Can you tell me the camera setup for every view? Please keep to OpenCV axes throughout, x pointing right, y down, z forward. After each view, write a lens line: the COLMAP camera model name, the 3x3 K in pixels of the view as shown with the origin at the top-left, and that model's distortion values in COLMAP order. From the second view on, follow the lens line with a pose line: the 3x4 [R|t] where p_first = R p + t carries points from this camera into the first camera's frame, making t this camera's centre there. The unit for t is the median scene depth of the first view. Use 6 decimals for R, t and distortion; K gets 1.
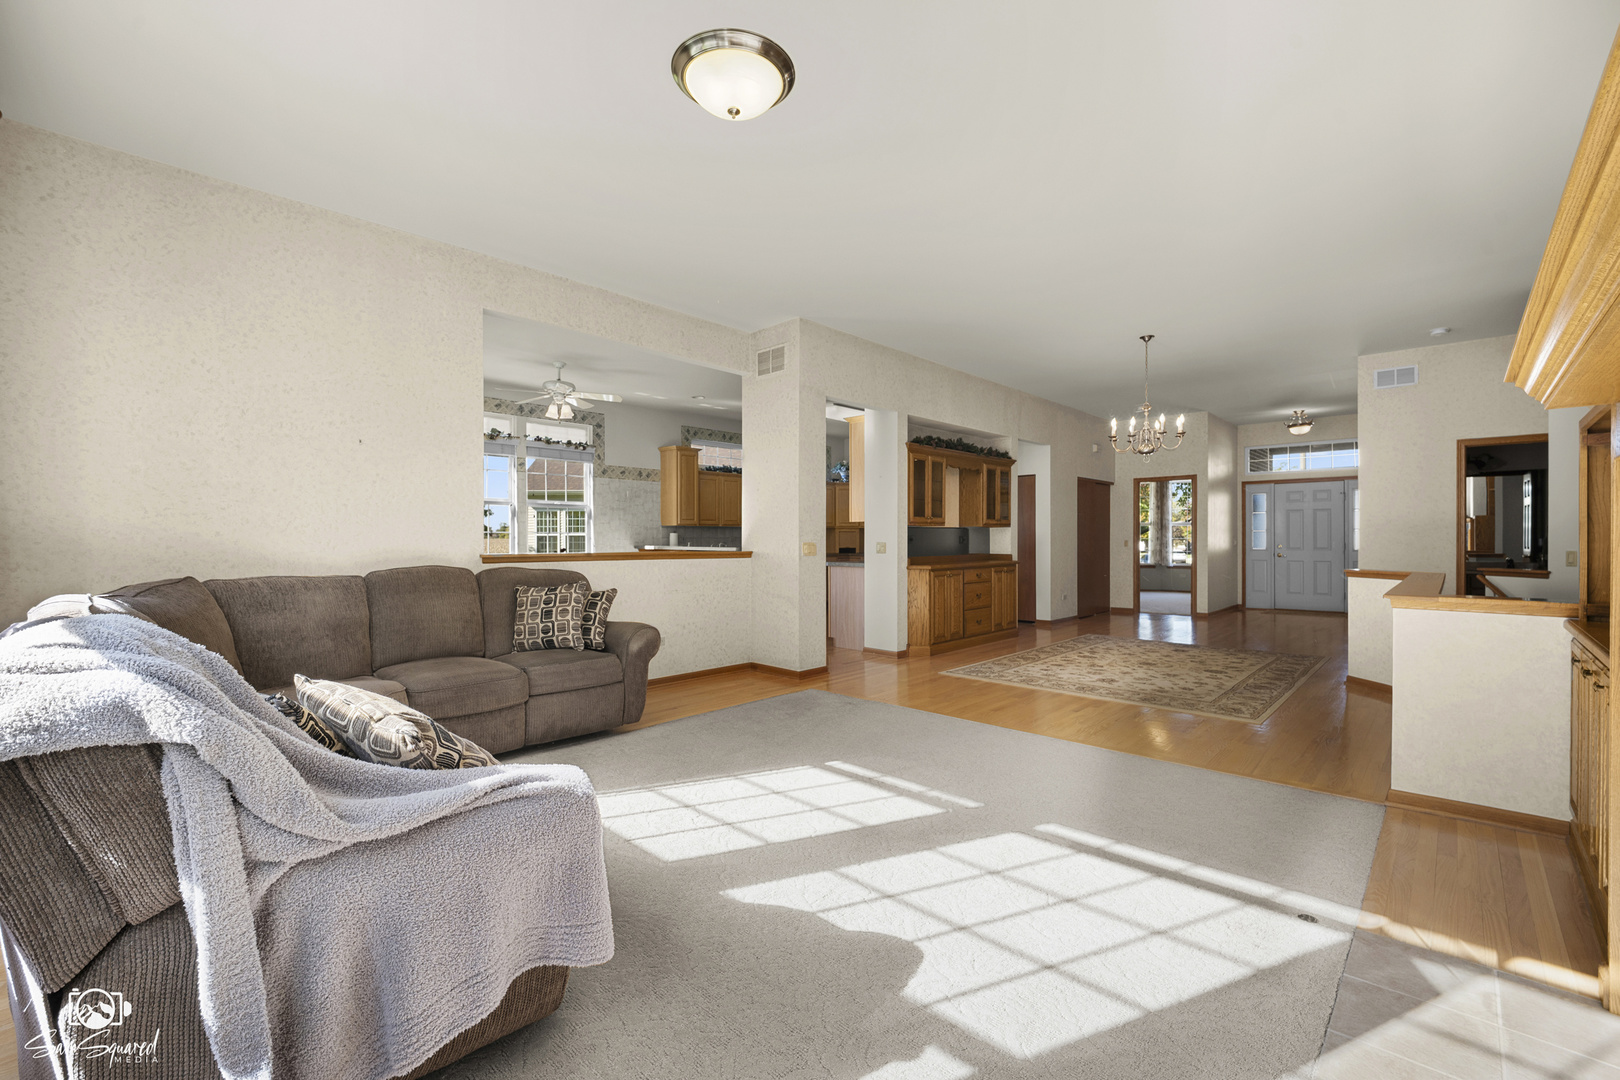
lens RADIAL K [[681.1, 0, 804.3], [0, 681.1, 542.3], [0, 0, 1]] dist [-0.007595, -0.001317]
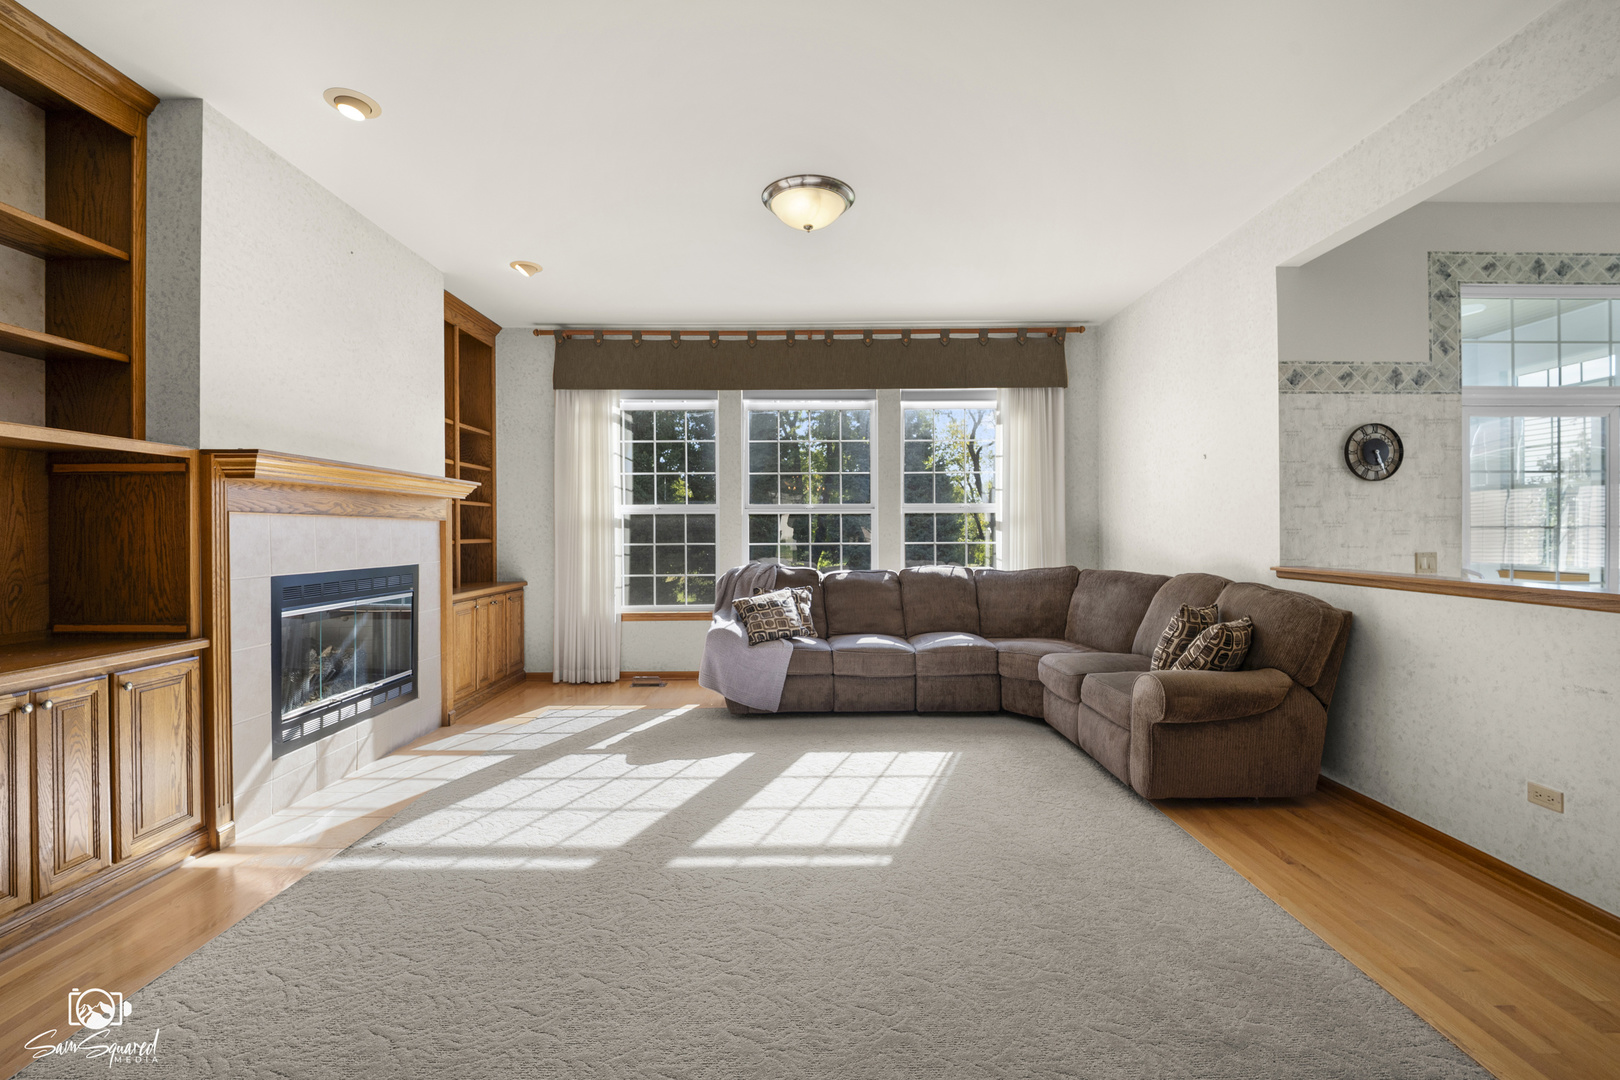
lens RADIAL K [[681.1, 0, 807.6], [0, 681.1, 535.1], [0, 0, 1]] dist [-0.007595, -0.001317]
pose [[-0.721348, 0.006868, -0.692539, 0.841979], [0.001898, 0.999967, 0.007940, -0.046919], [0.692570, 0.004413, -0.721337, 2.019497]]
